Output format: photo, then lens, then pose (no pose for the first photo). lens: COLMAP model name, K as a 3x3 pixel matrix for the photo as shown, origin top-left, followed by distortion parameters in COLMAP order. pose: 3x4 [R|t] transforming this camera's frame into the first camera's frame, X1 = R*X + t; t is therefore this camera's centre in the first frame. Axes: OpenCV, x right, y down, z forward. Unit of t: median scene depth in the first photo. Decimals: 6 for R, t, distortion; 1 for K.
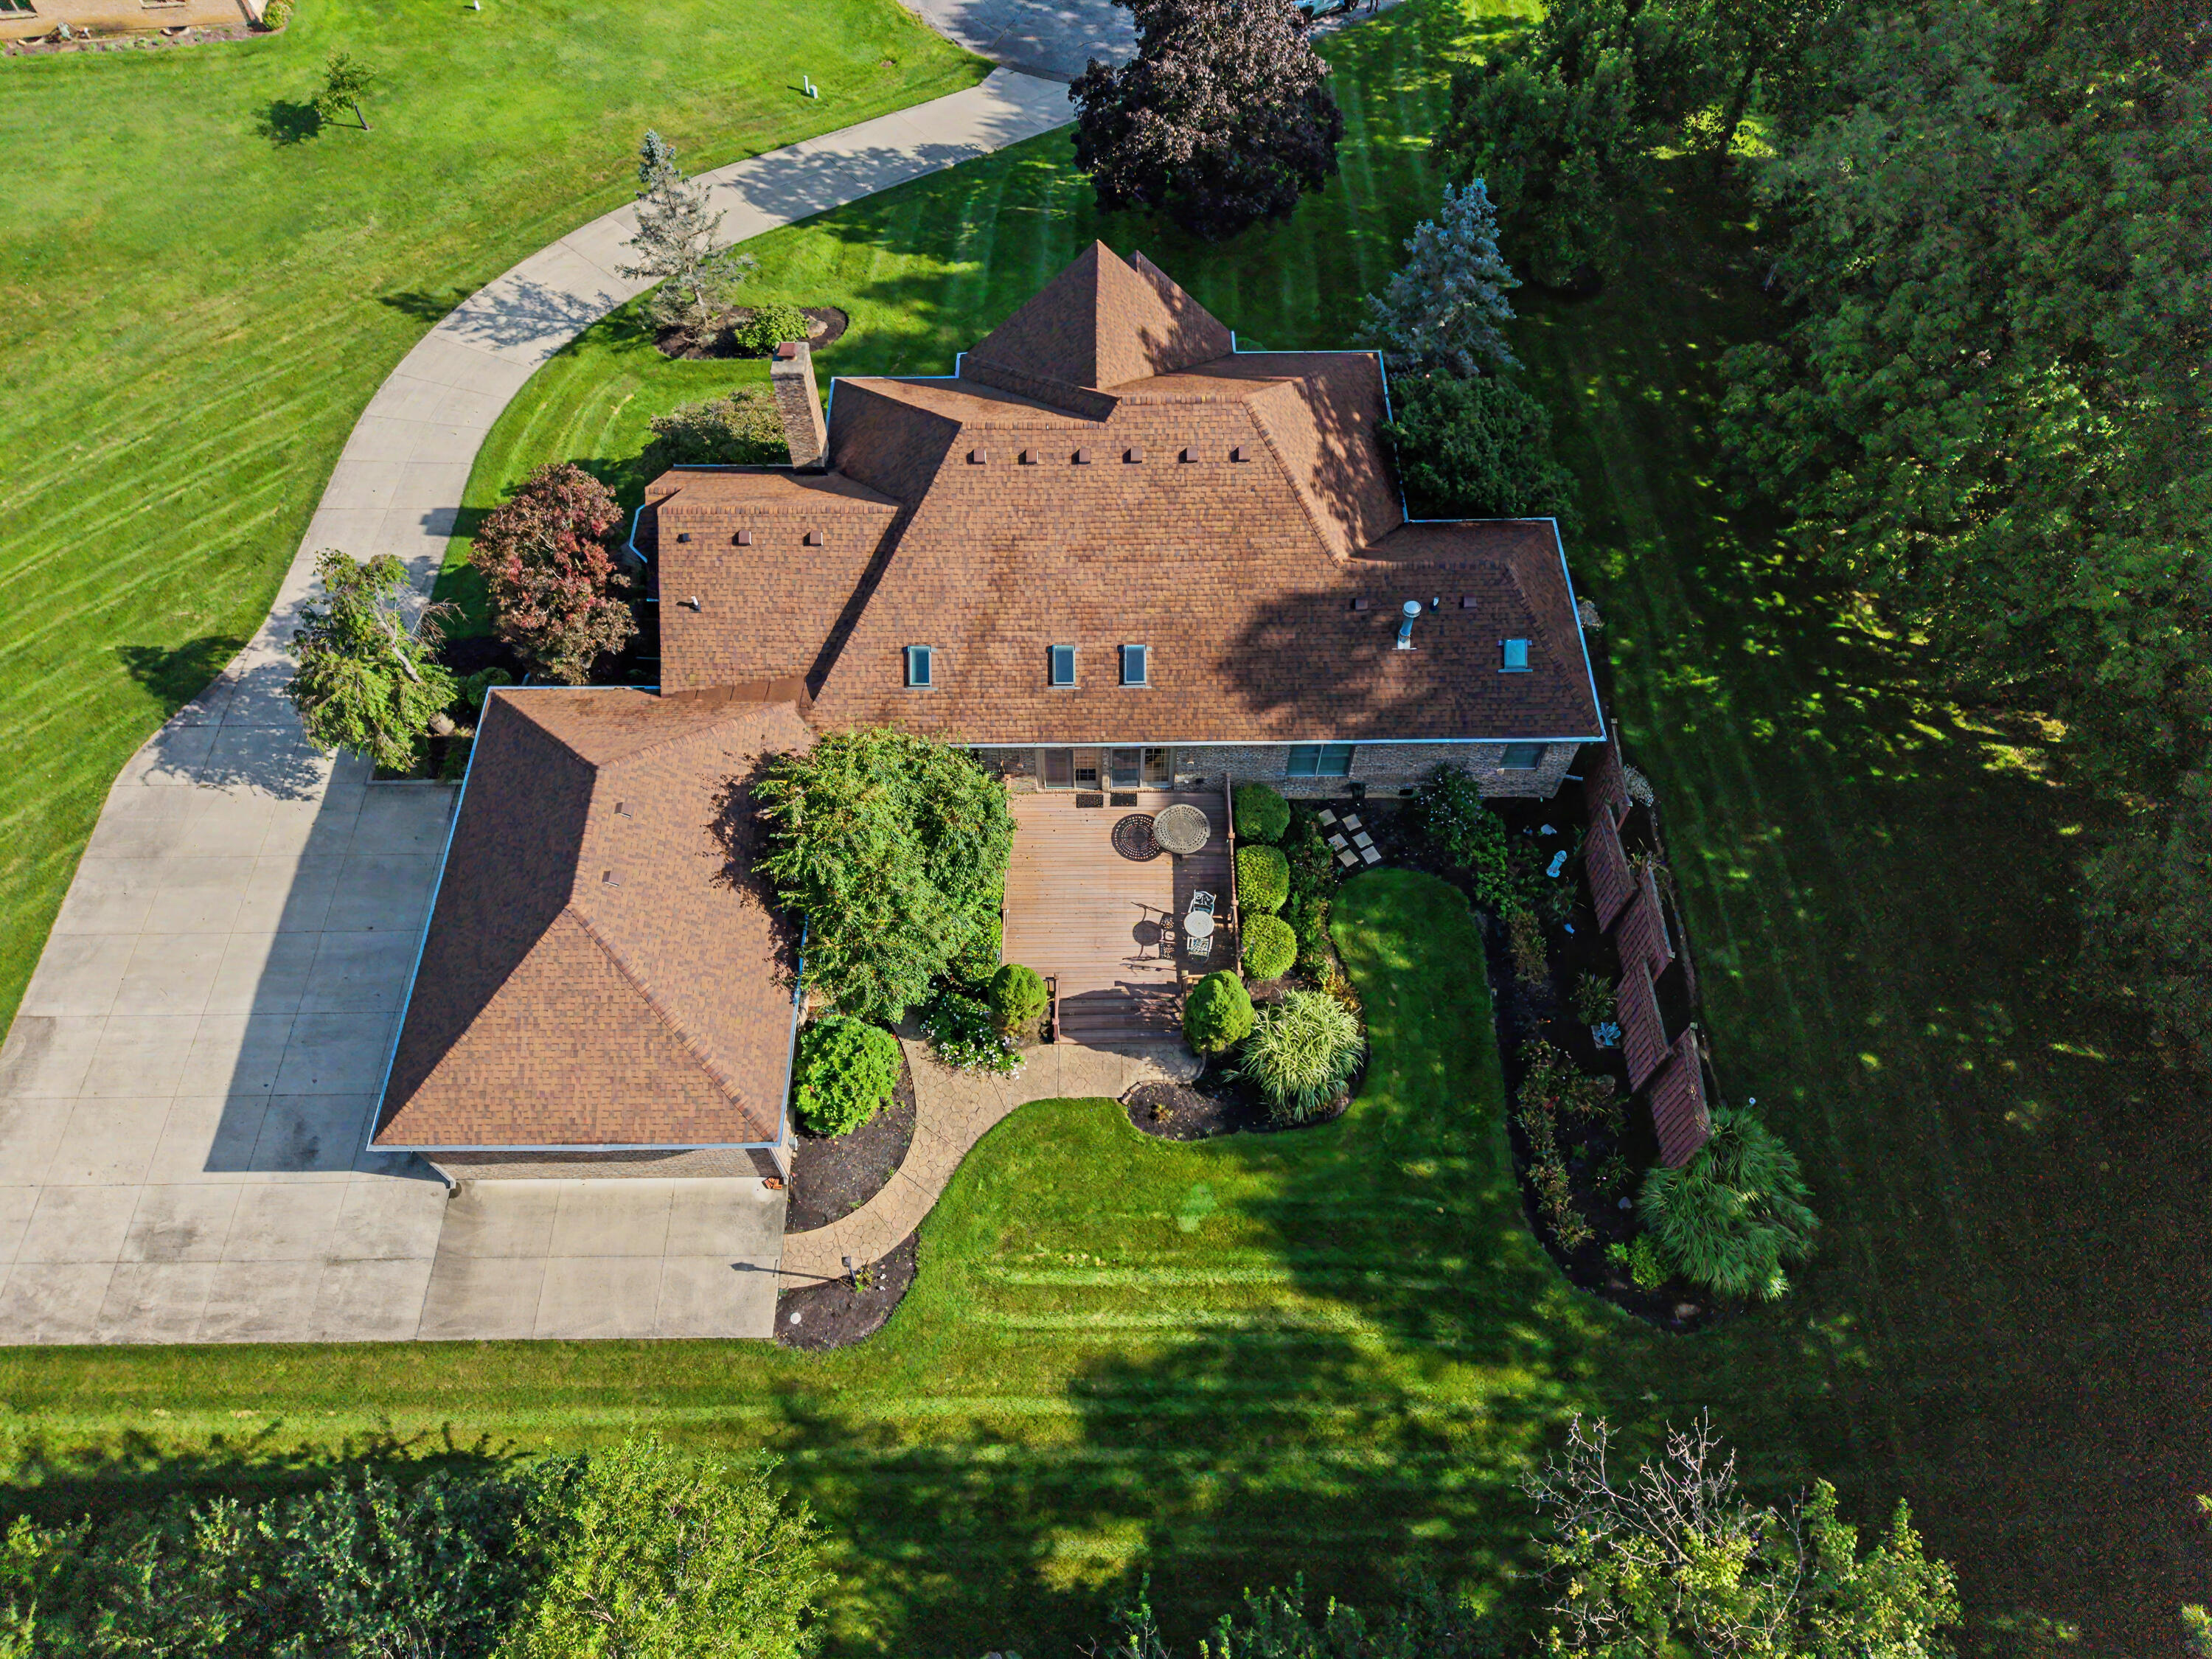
lens RADIAL K [[1481.7, 0, 1101.4], [0, 1481.7, 826.0], [0, 0, 1]] dist [0.028104, -0.030600]
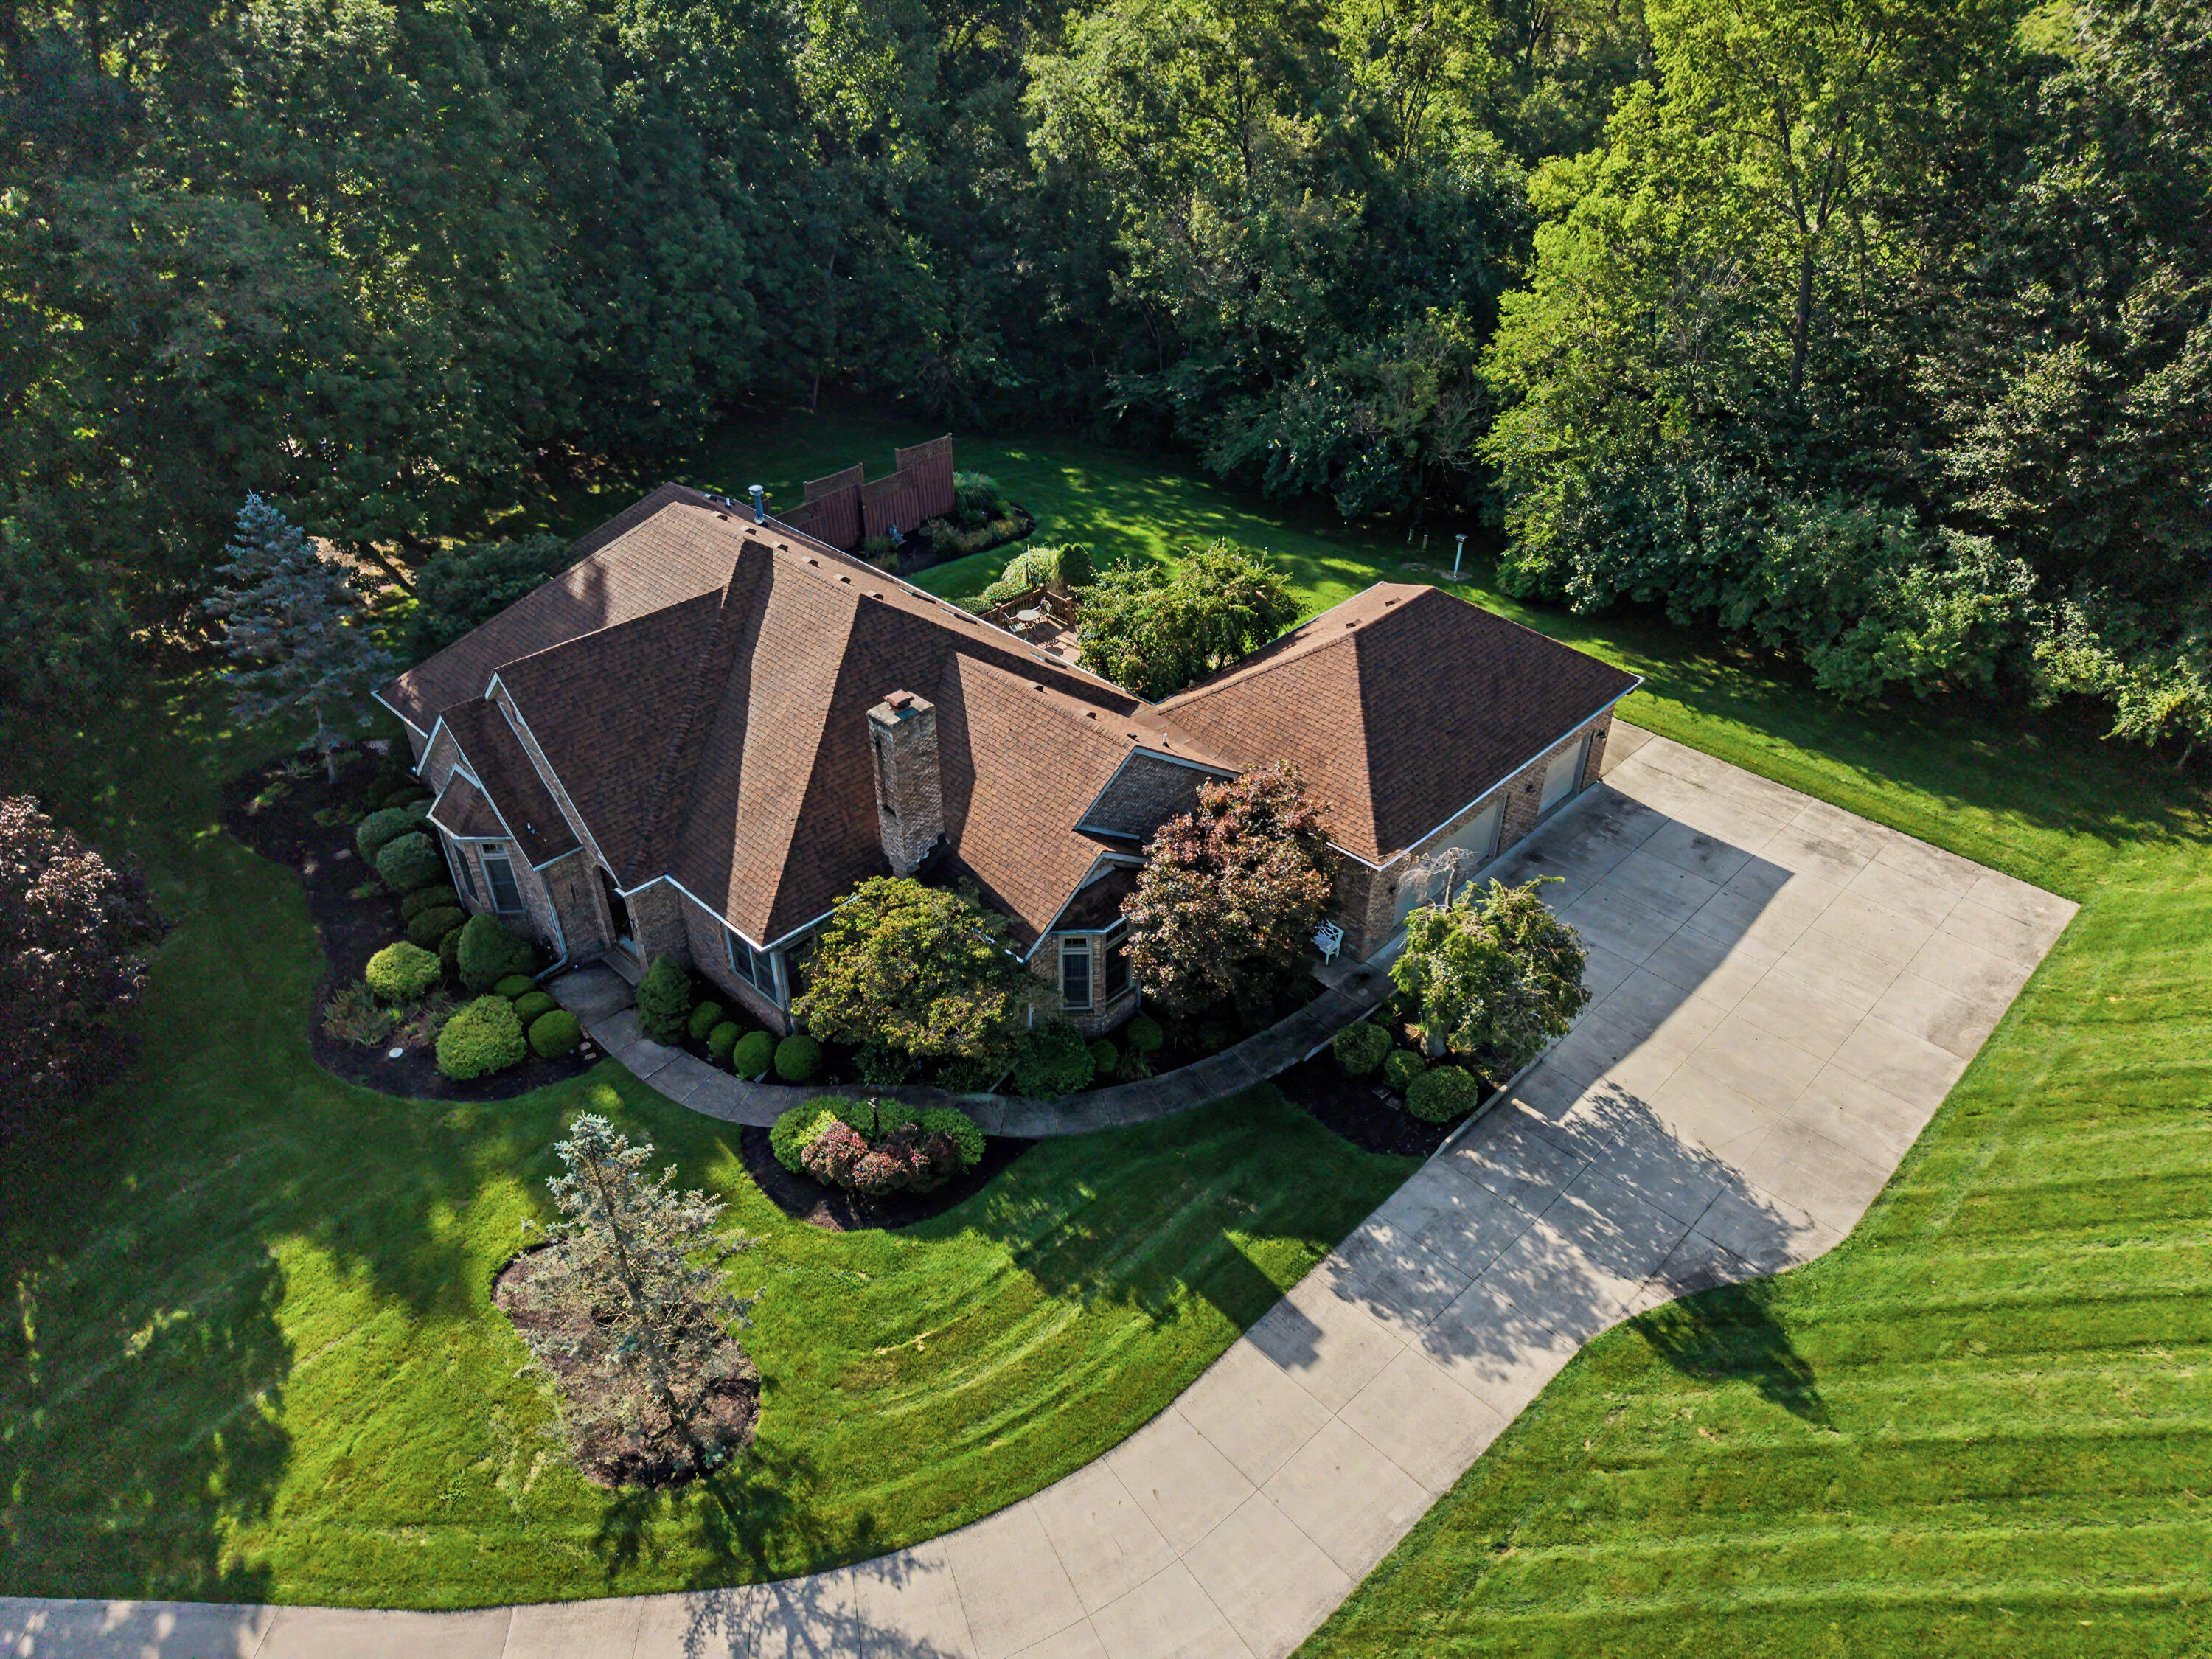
lens RADIAL K [[1481.7, 0, 1101.4], [0, 1481.7, 826.0], [0, 0, 1]] dist [0.028104, -0.030600]
pose [[-0.706825, -0.409507, 0.576804, -0.731550], [0.596745, 0.092680, 0.797061, -0.838940], [-0.379861, 0.907587, 0.178863, 0.813209]]
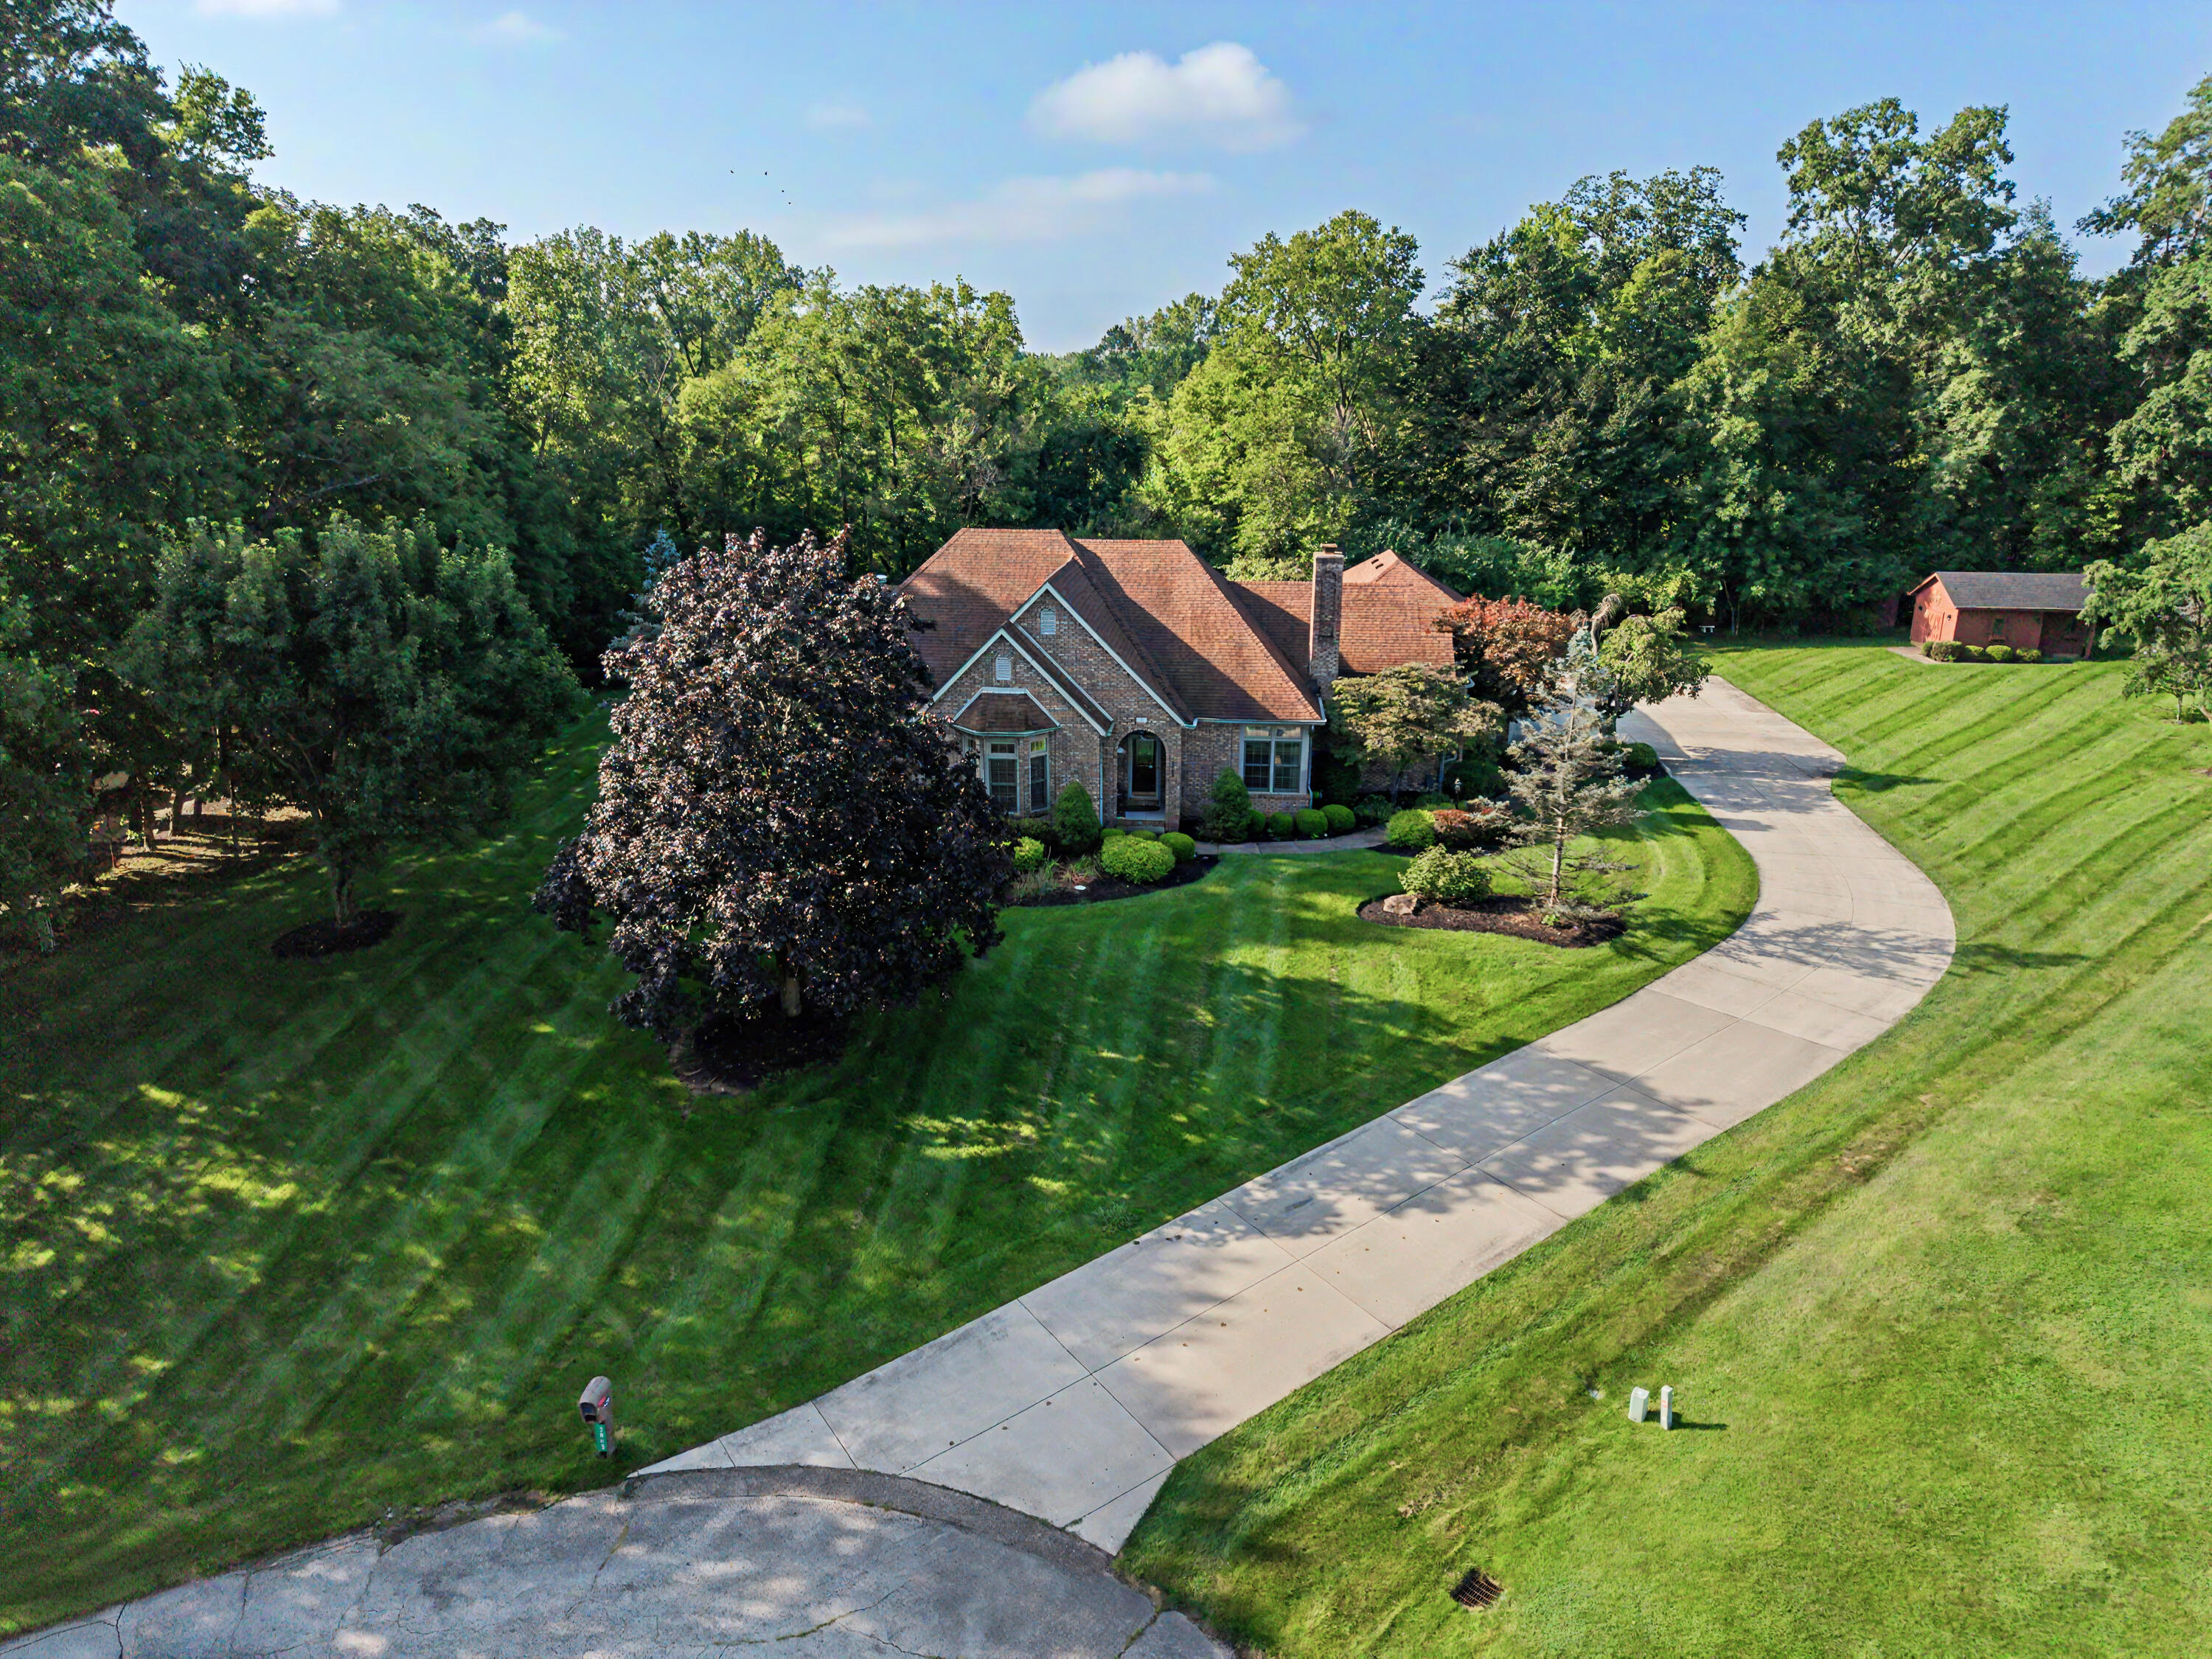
lens RADIAL K [[1481.7, 0, 1101.4], [0, 1481.7, 826.0], [0, 0, 1]] dist [0.028104, -0.030600]
pose [[-0.994644, -0.031103, 0.098565, -0.139117], [0.086115, 0.277979, 0.956719, -1.308700], [-0.057156, 0.960083, -0.273812, 1.438021]]
